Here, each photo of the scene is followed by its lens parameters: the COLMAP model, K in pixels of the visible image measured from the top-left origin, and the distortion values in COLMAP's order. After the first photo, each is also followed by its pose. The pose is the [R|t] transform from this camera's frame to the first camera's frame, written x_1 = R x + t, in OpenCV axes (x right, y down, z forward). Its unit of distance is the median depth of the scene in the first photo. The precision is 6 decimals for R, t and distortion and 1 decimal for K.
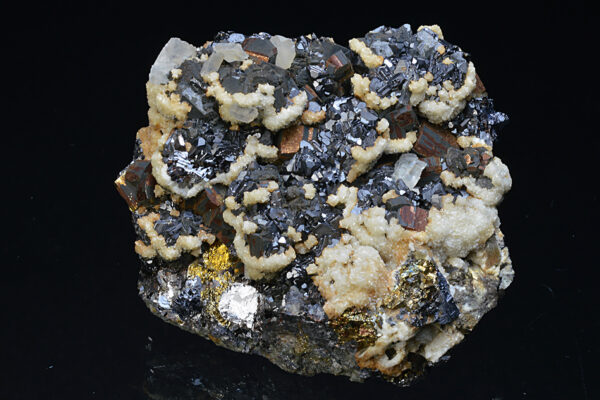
lens RADIAL K [[1867.8, 0, 300.0], [0, 1867.8, 200.0], [0, 0, 1]] dist [0.001199, 0.079908]
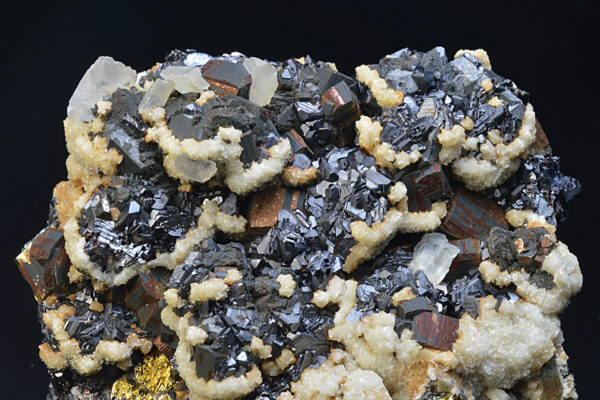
lens RADIAL K [[1762.7, 0, 300.0], [0, 1762.7, 200.0], [0, 0, 1]] dist [-0.025655, 0.053389]
pose [[0.998461, 0.034179, -0.043685, 0.036730], [-0.034452, 0.999391, -0.005510, -0.032132], [0.043470, 0.007006, 0.999030, 0.346154]]
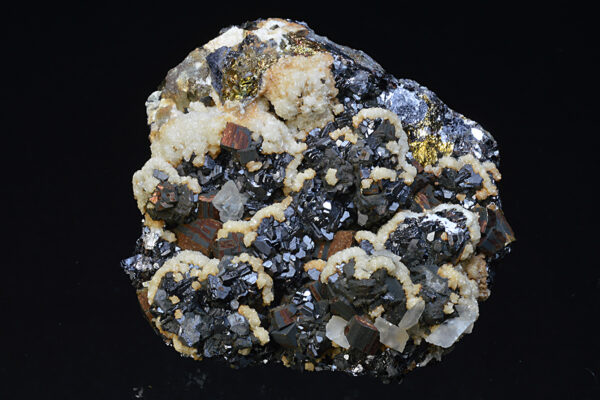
lens RADIAL K [[1867.8, 0, 300.0], [0, 1867.8, 200.0], [0, 0, 1]] dist [0.001199, 0.079908]
pose [[-0.991319, -0.128400, 0.028290, -0.008439], [0.123818, -0.839309, 0.529367, -0.554063], [-0.044227, 0.528274, 0.847921, 0.131821]]
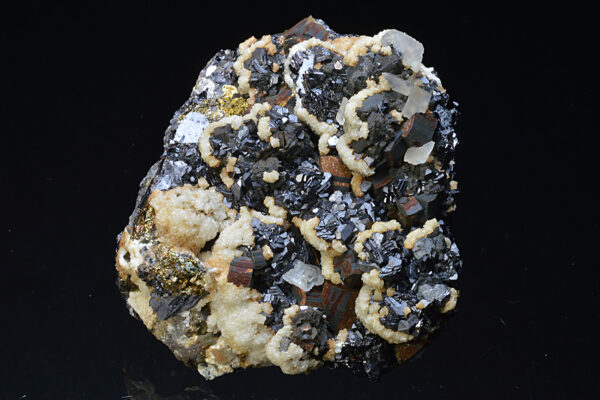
lens RADIAL K [[1867.8, 0, 300.0], [0, 1867.8, 200.0], [0, 0, 1]] dist [0.001199, 0.079908]
pose [[-0.028333, 0.970579, -0.239109, 0.268119], [-0.882649, 0.087983, 0.461724, -0.502629], [0.469177, 0.224132, 0.854188, 0.097753]]
